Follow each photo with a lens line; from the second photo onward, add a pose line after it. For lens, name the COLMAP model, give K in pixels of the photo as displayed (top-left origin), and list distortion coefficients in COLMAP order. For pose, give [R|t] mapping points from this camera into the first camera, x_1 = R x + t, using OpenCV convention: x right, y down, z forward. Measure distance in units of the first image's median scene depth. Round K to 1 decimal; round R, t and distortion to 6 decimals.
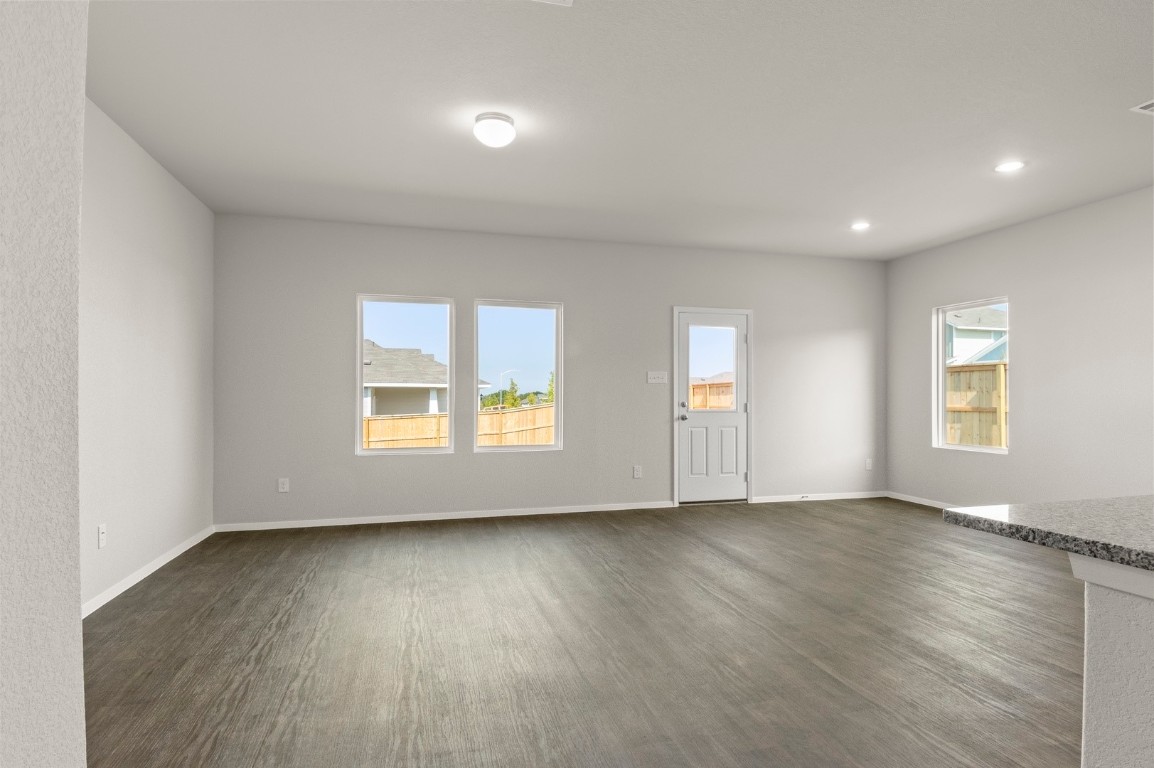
lens RADIAL K [[614.5, 0, 581.9], [0, 614.5, 388.7], [0, 0, 1]] dist [-0.016420, -0.011970]
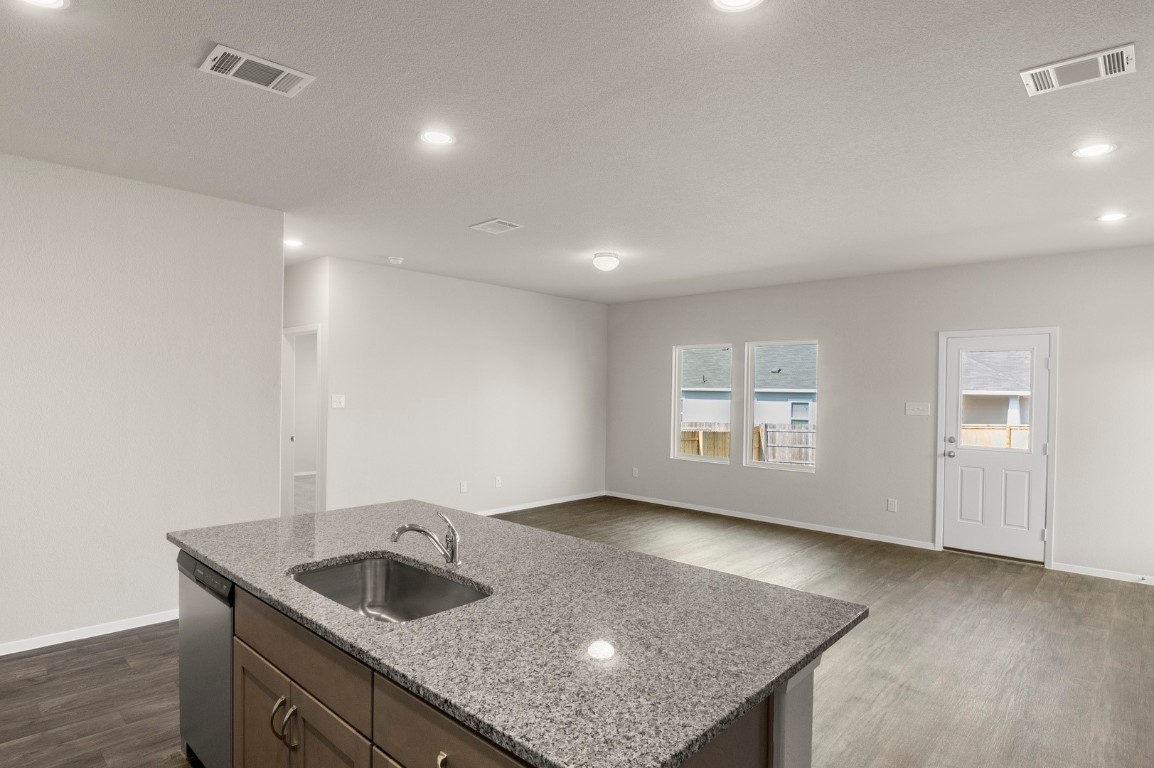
lens RADIAL K [[614.5, 0, 580.9], [0, 614.5, 391.6], [0, 0, 1]] dist [-0.016420, -0.011970]
pose [[0.529713, 0.006422, -0.848153, 0.635292], [-0.000332, 0.999973, 0.007364, -0.051266], [0.848177, -0.003620, 0.529701, 0.065291]]
